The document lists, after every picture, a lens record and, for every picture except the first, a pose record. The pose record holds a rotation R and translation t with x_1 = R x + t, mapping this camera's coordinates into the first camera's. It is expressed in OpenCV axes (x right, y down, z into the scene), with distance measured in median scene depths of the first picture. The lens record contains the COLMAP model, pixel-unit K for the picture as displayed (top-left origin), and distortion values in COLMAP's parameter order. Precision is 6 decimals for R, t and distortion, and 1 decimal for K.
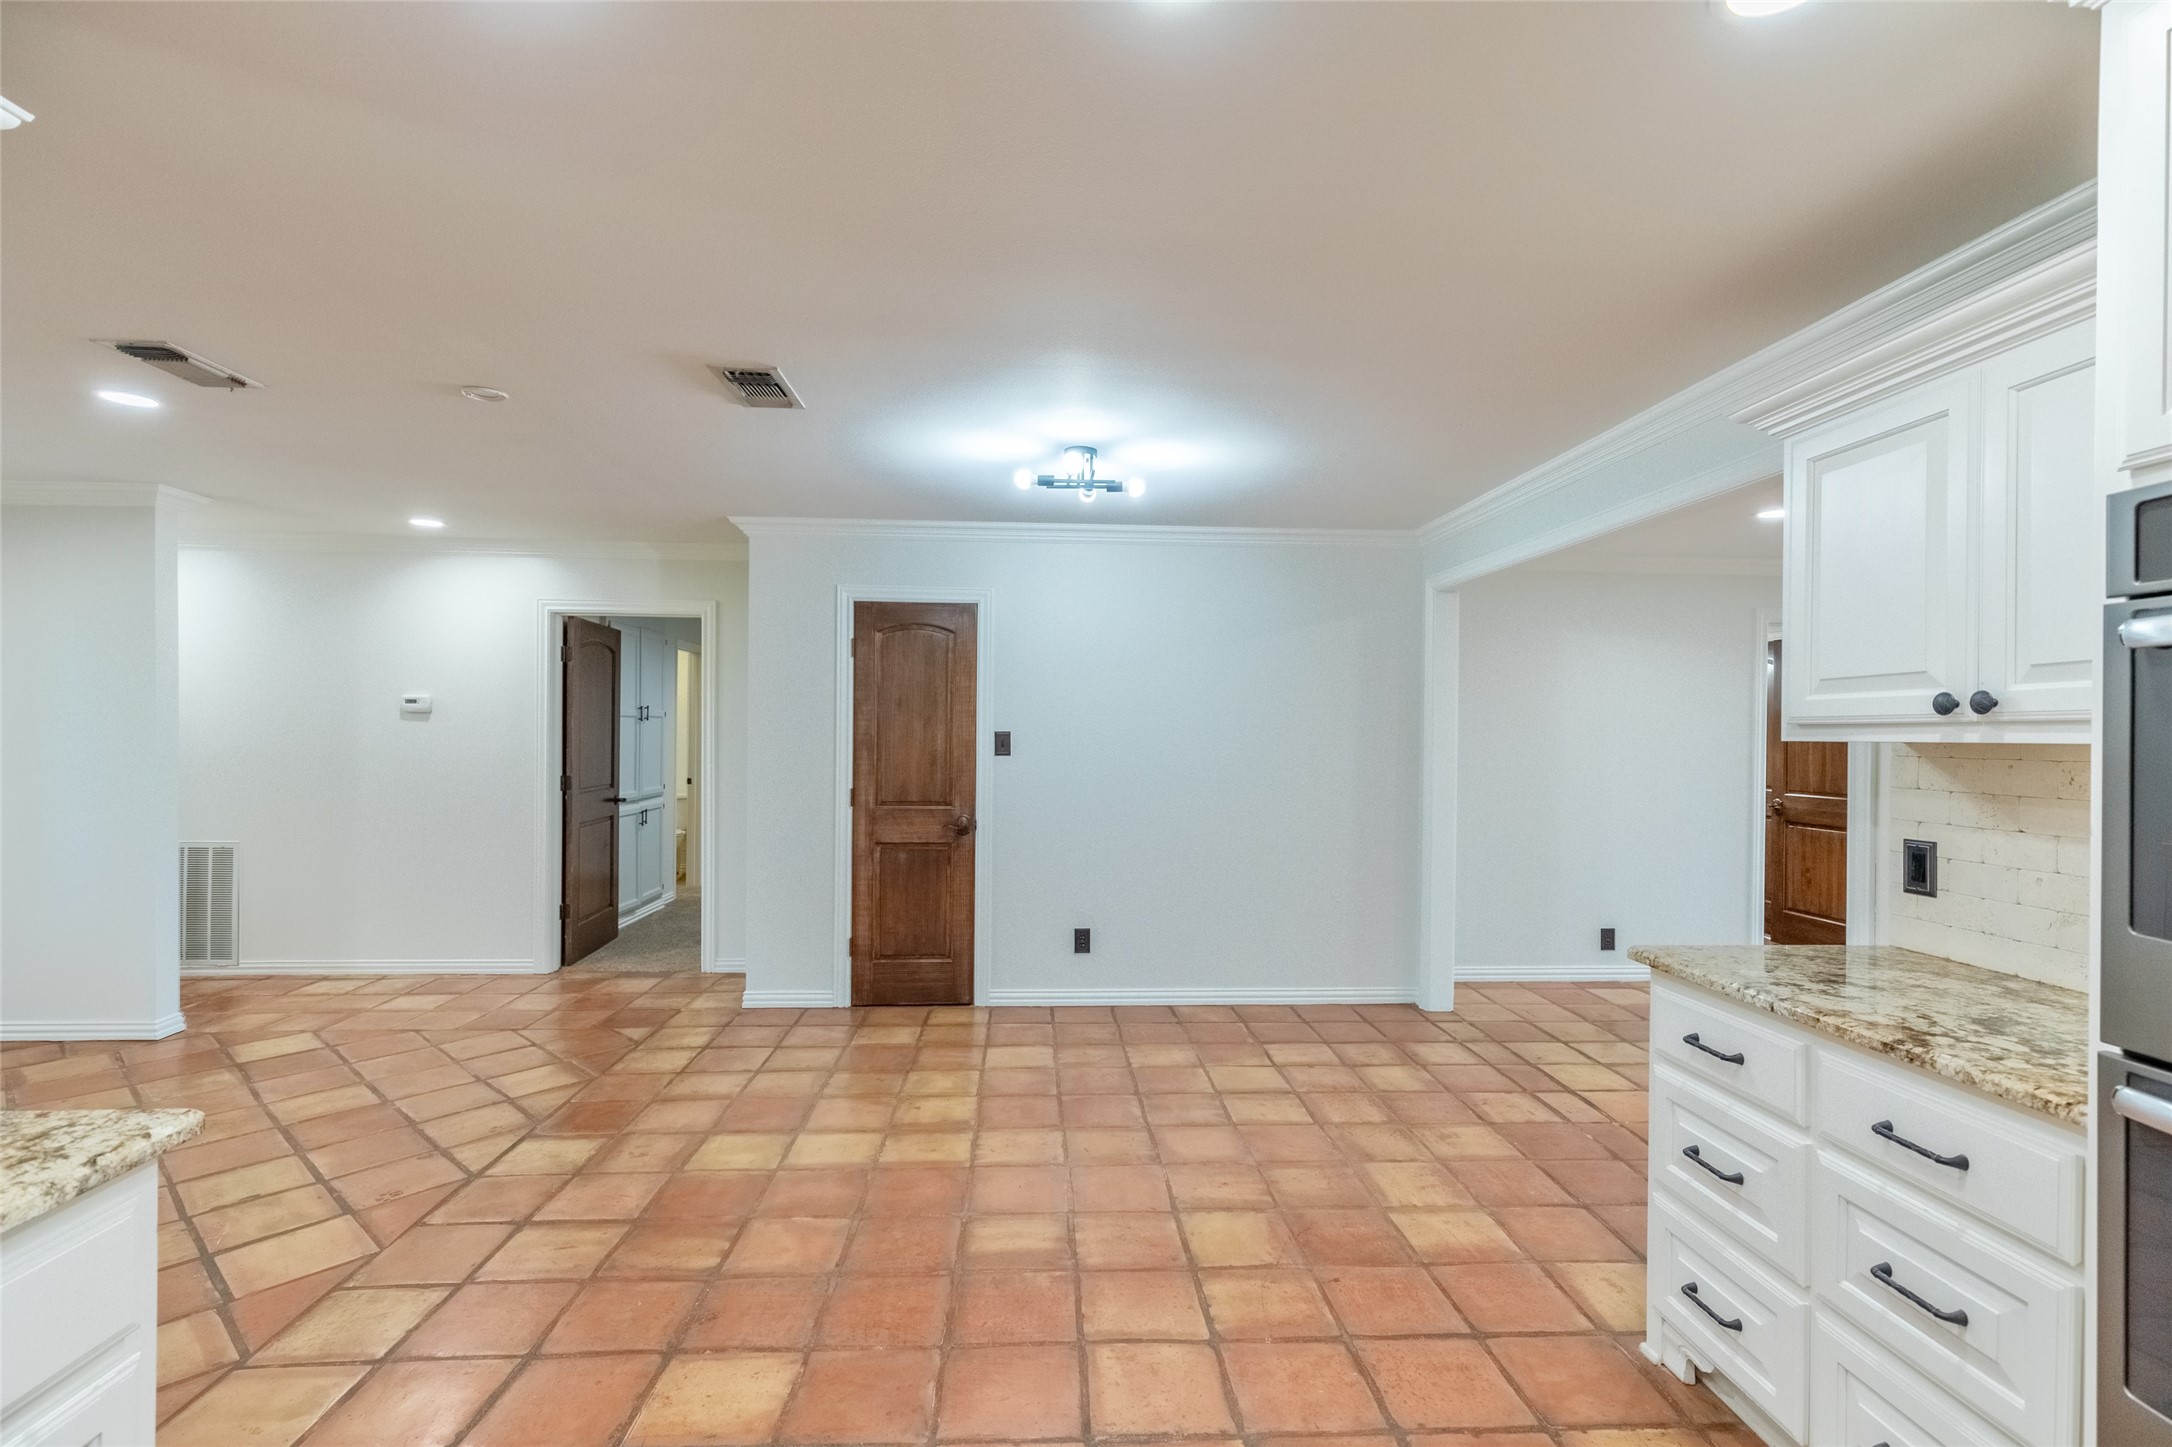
lens RADIAL K [[982.1, 0, 1084.7], [0, 982.1, 737.4], [0, 0, 1]] dist [0.001650, 0.001031]
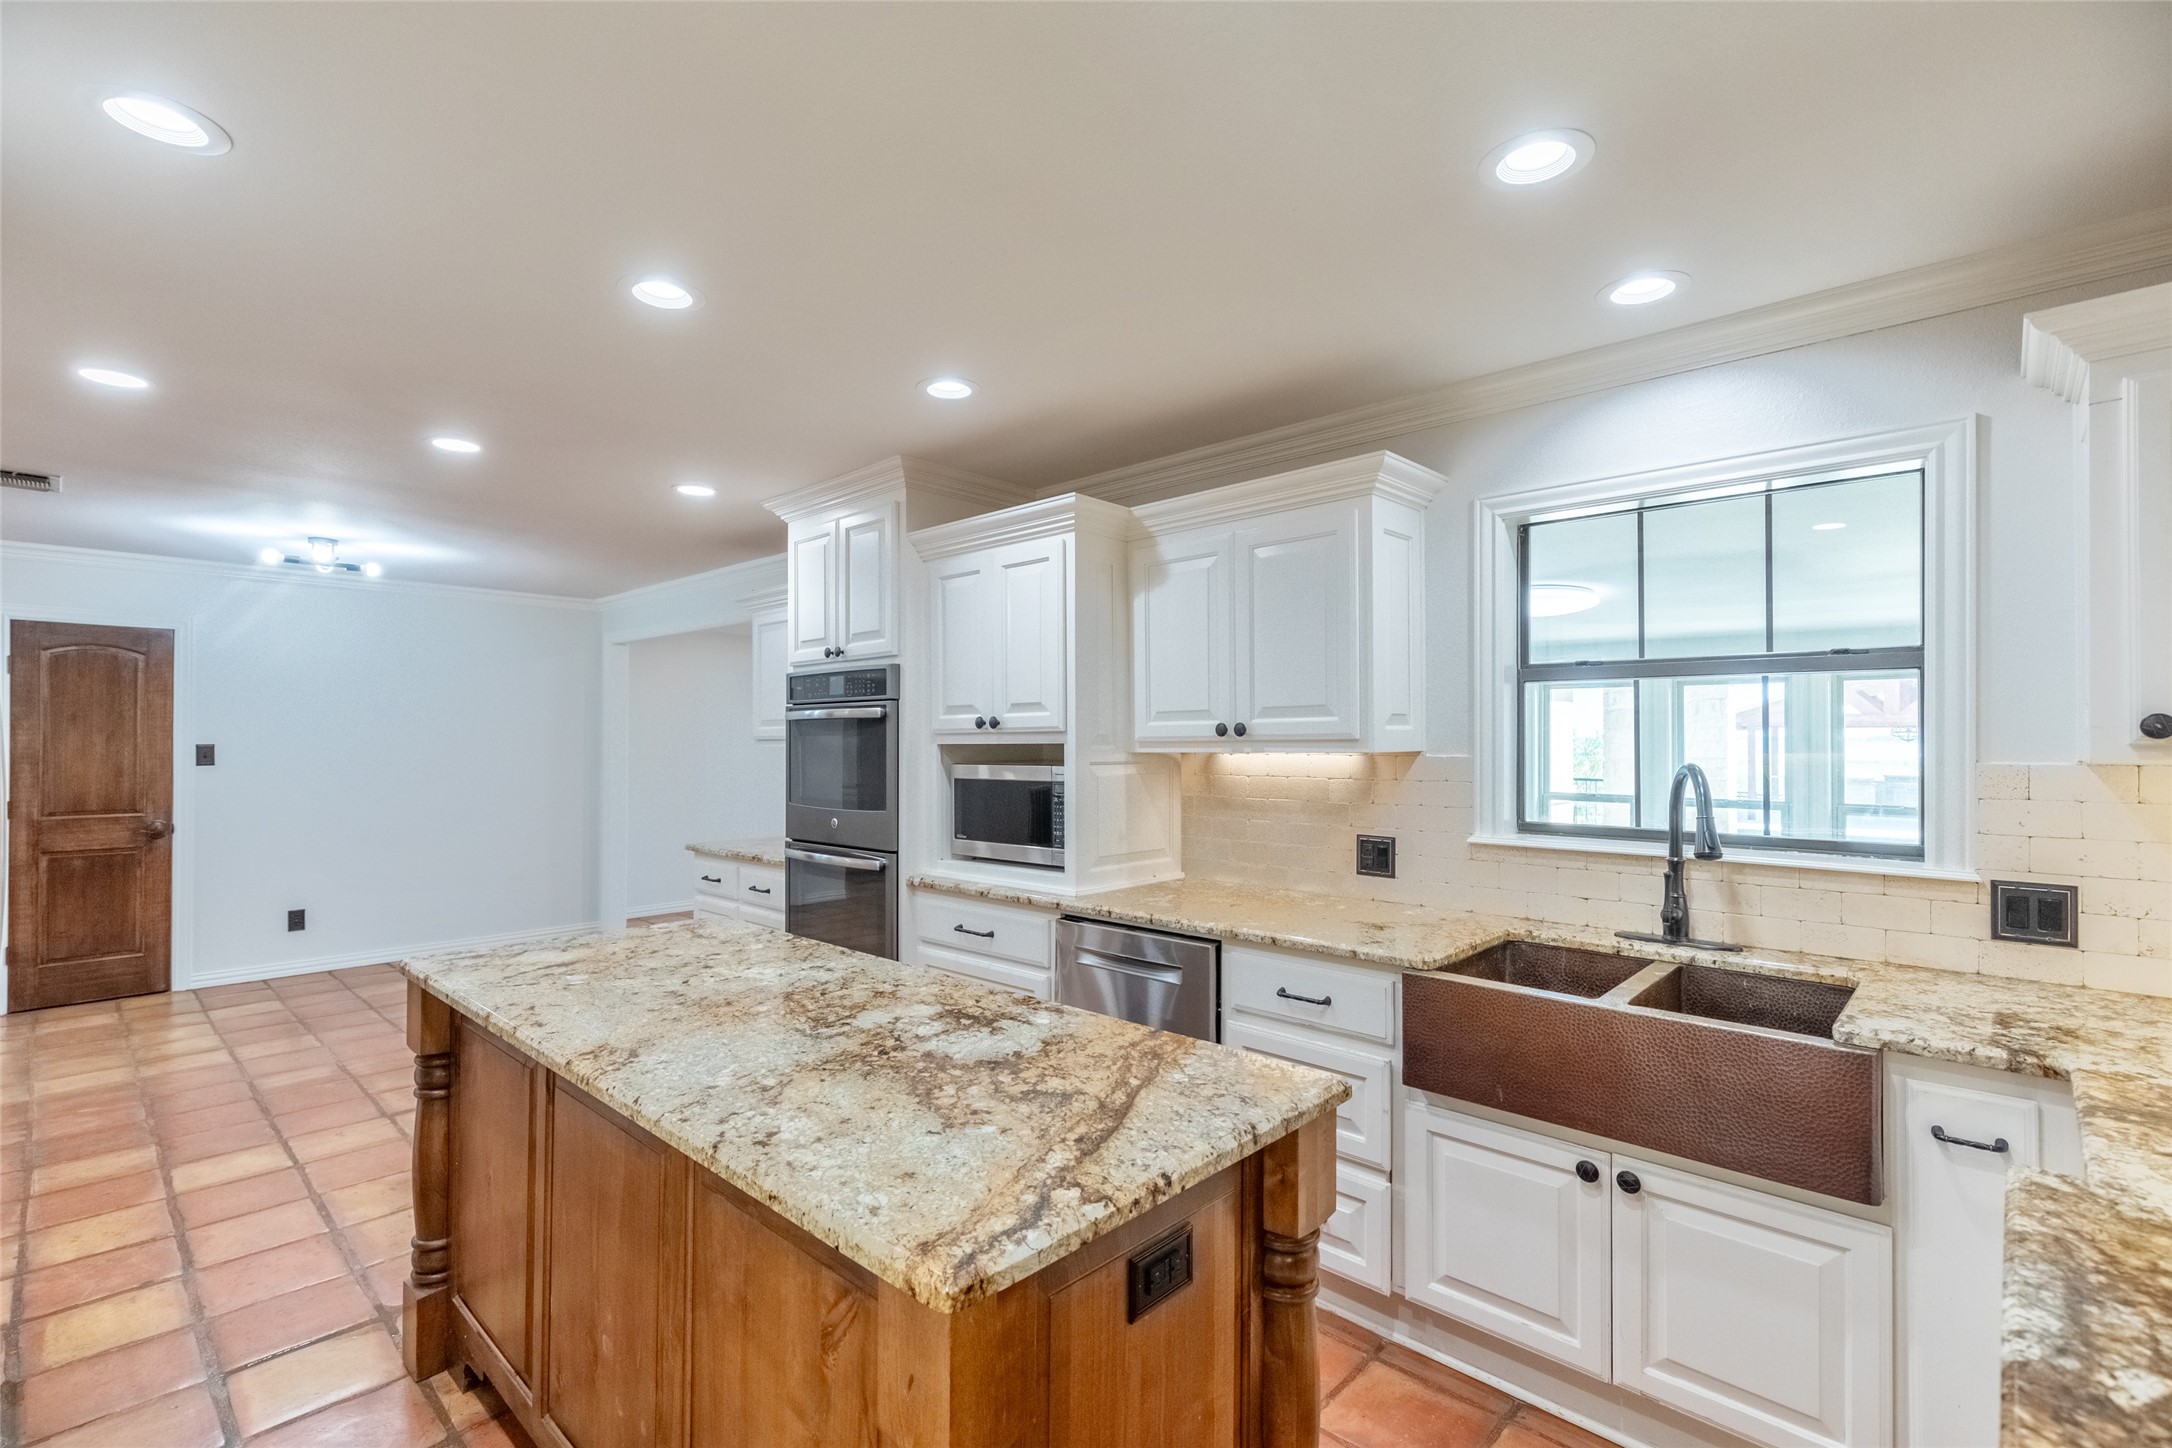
lens RADIAL K [[982.1, 0, 1084.7], [0, 982.1, 737.9], [0, 0, 1]] dist [0.001650, 0.001031]
pose [[0.728935, -0.005678, 0.684559, -0.121230], [0.007411, 0.999972, 0.000402, -0.006277], [-0.684543, 0.004781, 0.728957, -0.521151]]
